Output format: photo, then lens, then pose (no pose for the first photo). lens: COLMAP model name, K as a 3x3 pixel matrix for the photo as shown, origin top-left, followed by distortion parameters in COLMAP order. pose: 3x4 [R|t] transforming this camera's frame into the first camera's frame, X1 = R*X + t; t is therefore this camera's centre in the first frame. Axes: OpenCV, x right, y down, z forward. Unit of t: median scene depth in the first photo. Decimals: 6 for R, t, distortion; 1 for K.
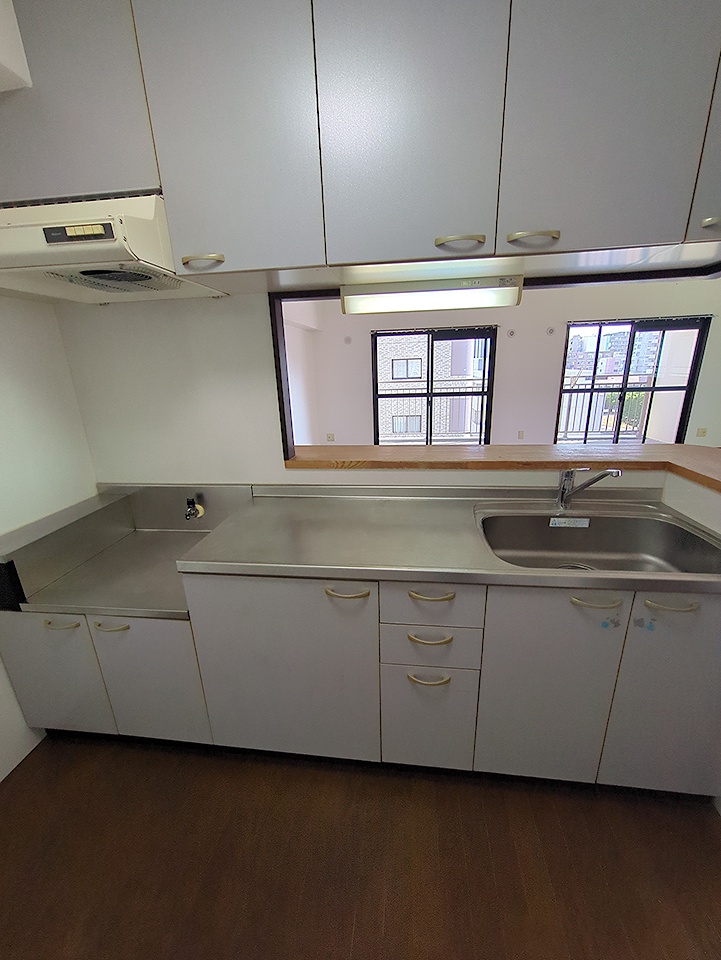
lens RADIAL K [[379.6, 0, 360.1], [0, 379.6, 479.9], [0, 0, 1]] dist [-0.001878, -0.000139]
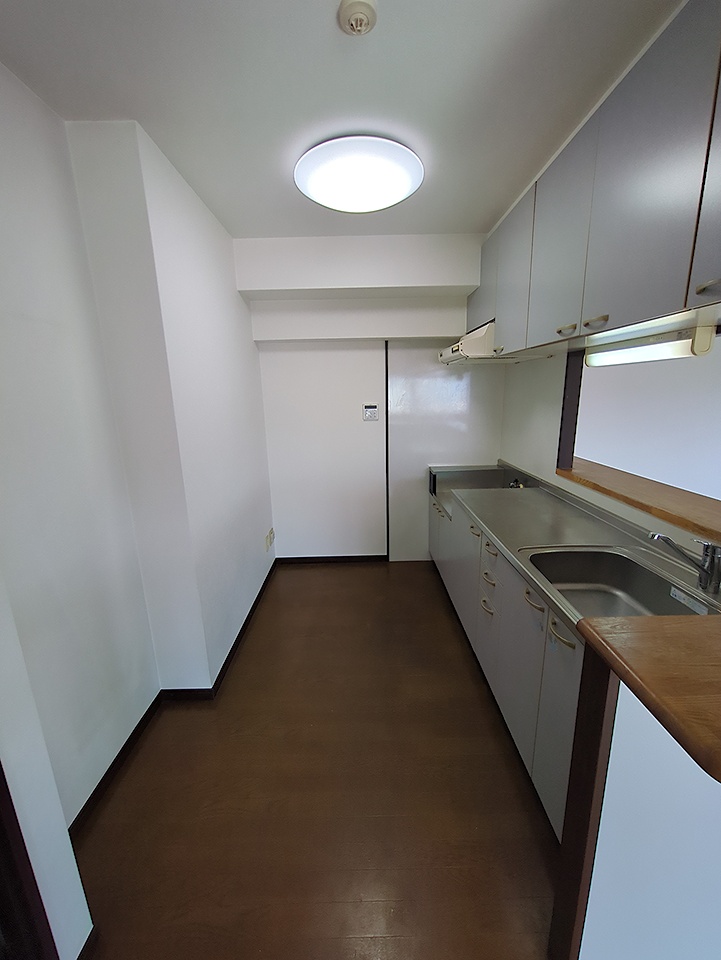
lens RADIAL K [[379.6, 0, 361.0], [0, 379.6, 483.7], [0, 0, 1]] dist [-0.001878, -0.000139]
pose [[0.128837, 0.262758, -0.956221, 1.332077], [-0.269634, 0.937212, 0.221205, -0.140631], [0.954305, 0.229330, 0.191596, 0.077684]]
